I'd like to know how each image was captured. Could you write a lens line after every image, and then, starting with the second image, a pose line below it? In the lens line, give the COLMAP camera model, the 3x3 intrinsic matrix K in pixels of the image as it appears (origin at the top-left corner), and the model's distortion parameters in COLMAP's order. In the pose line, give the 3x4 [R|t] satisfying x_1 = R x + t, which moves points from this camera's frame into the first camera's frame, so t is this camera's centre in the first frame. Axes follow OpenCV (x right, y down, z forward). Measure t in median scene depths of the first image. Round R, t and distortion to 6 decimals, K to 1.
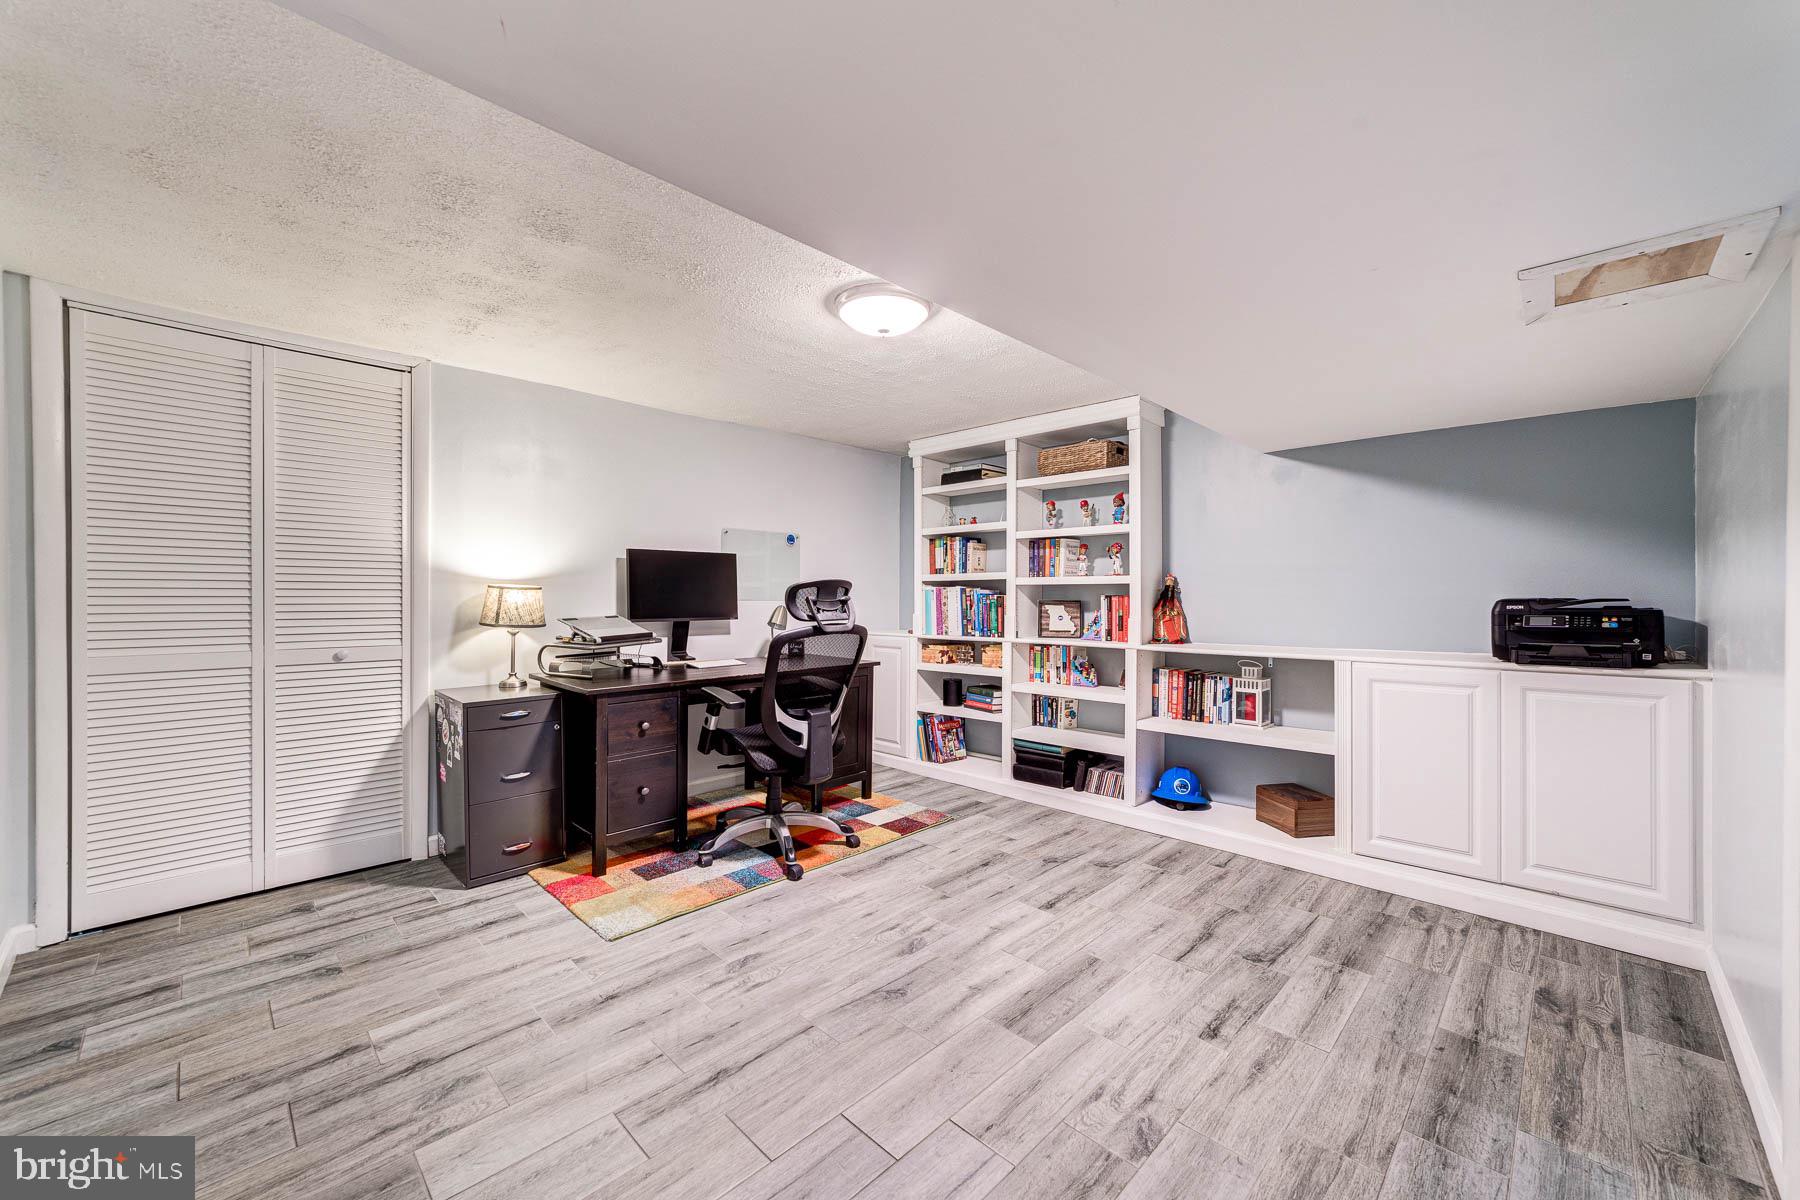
lens RADIAL K [[705.3, 0, 928.2], [0, 705.3, 598.1], [0, 0, 1]] dist [-0.021693, 0.010004]
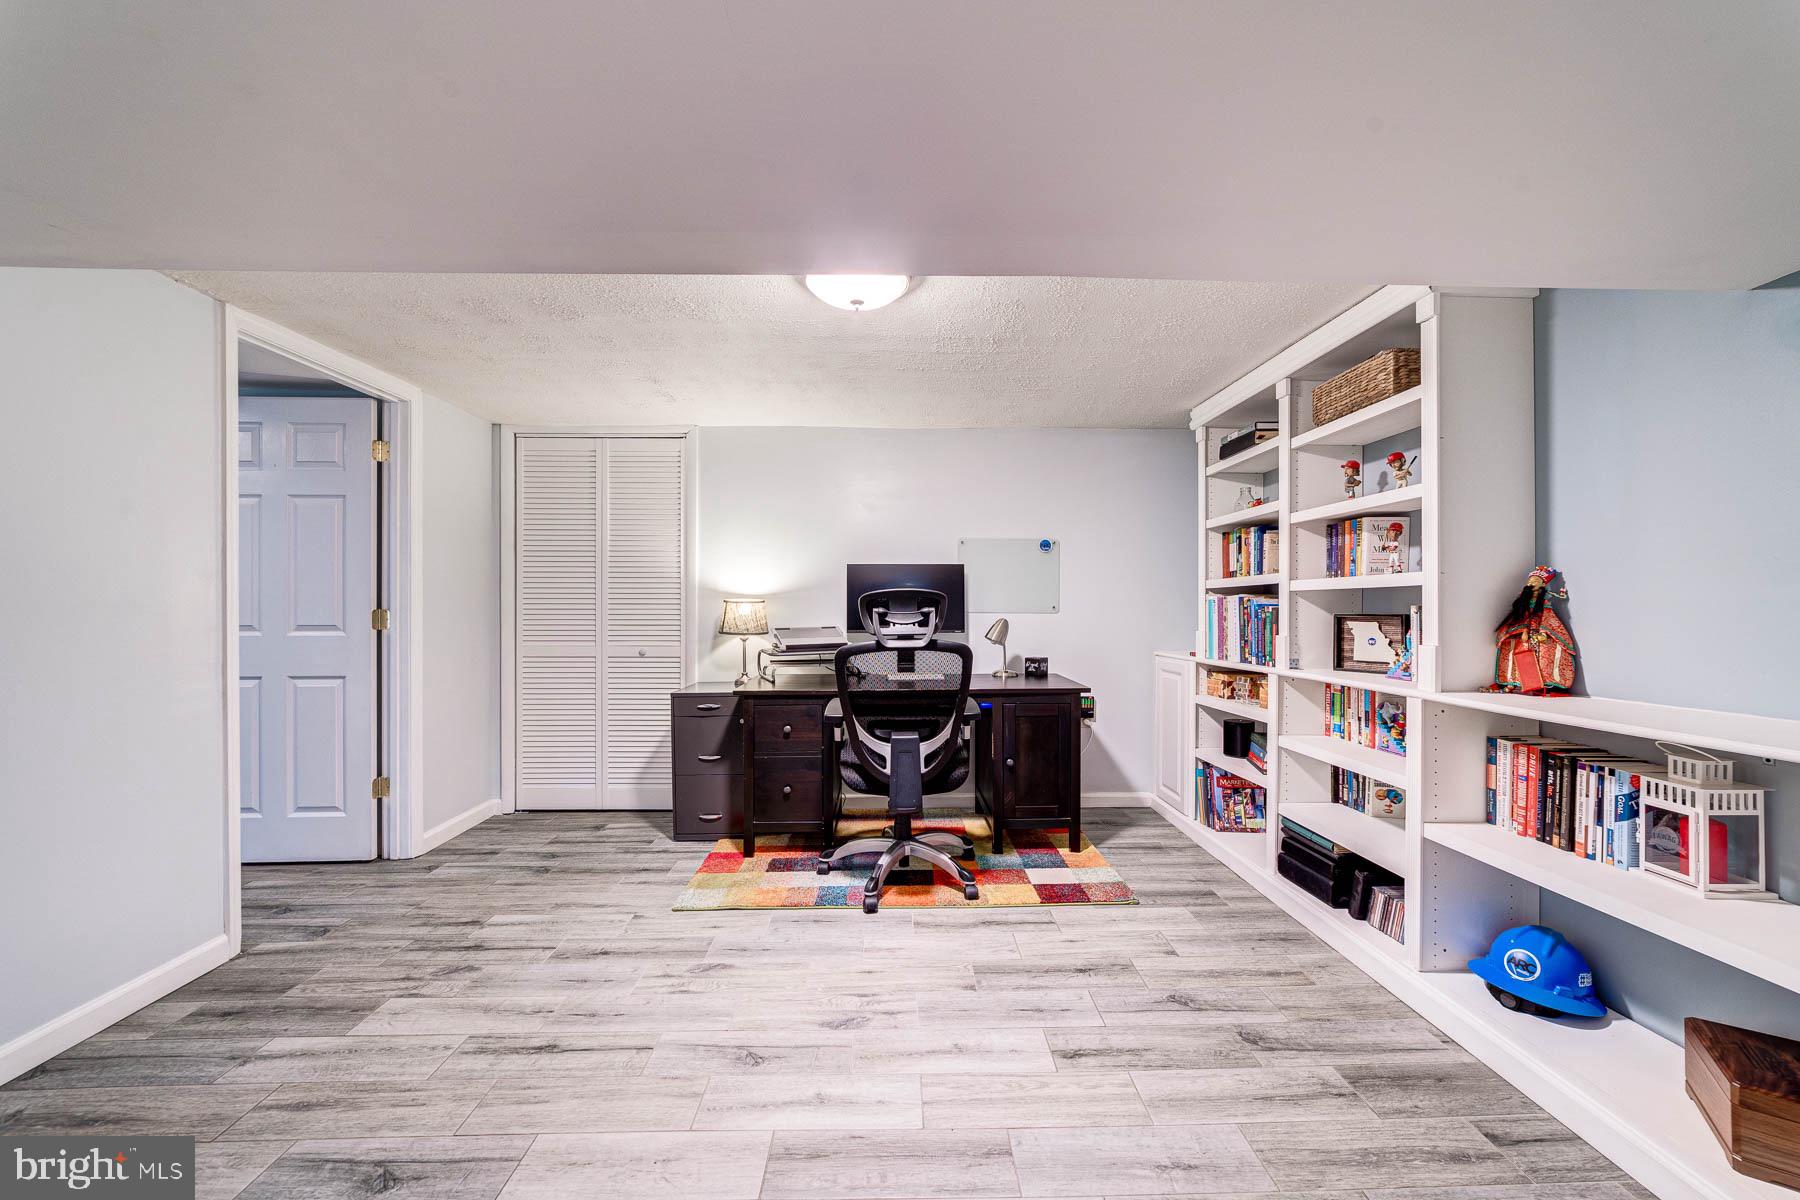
lens RADIAL K [[721.6, 0, 914.0], [0, 721.6, 606.0], [0, 0, 1]] dist [-0.010108, 0.000463]
pose [[0.702367, -0.004762, -0.711799, 0.432787], [-0.000283, 0.999976, -0.006969, 0.000855], [0.711815, 0.005097, 0.702348, 0.297098]]
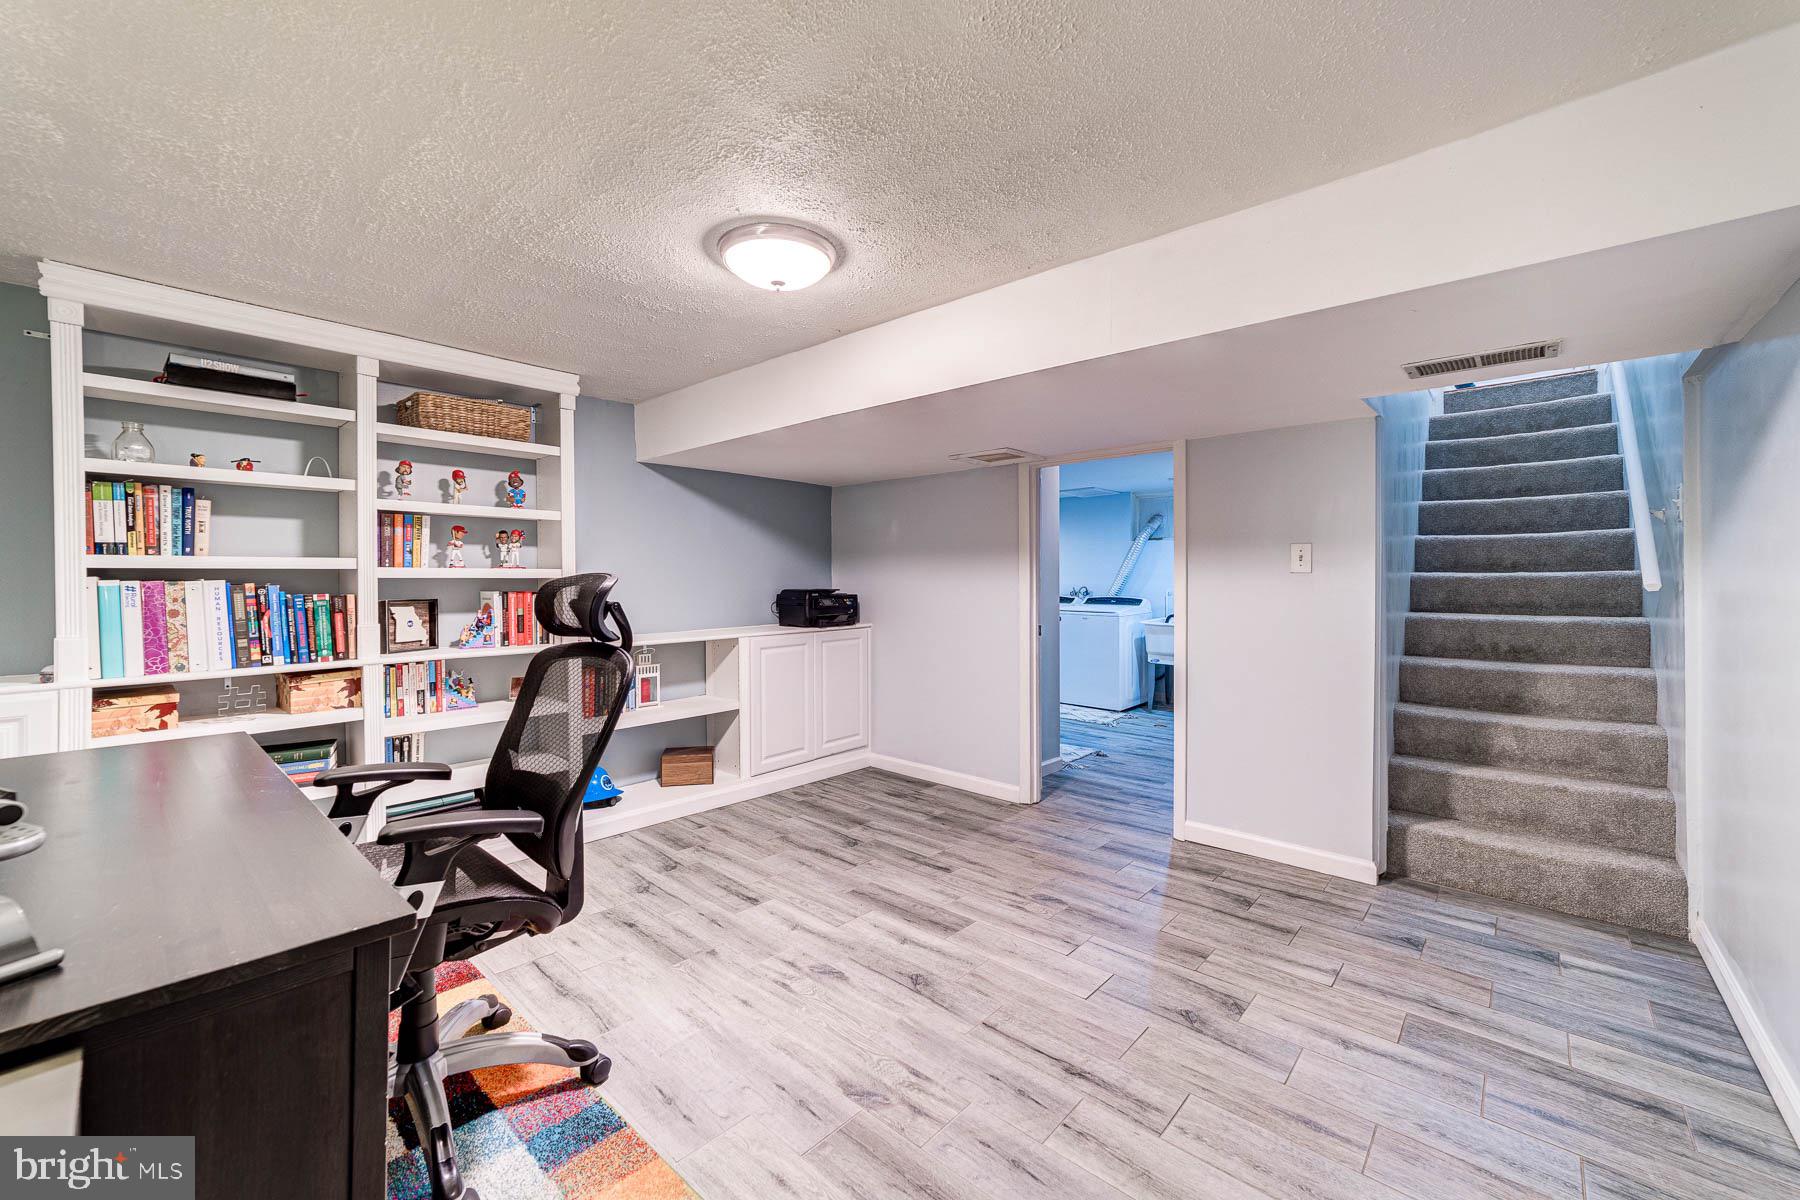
lens RADIAL K [[686.0, 0, 891.5], [0, 686.0, 578.4], [0, 0, 1]] dist [-0.001343, -0.000046]
pose [[0.001163, 0.002120, 0.999997, -0.622138], [0.005804, 0.999981, -0.002127, -0.017011], [-0.999982, 0.005806, 0.001151, 0.604912]]
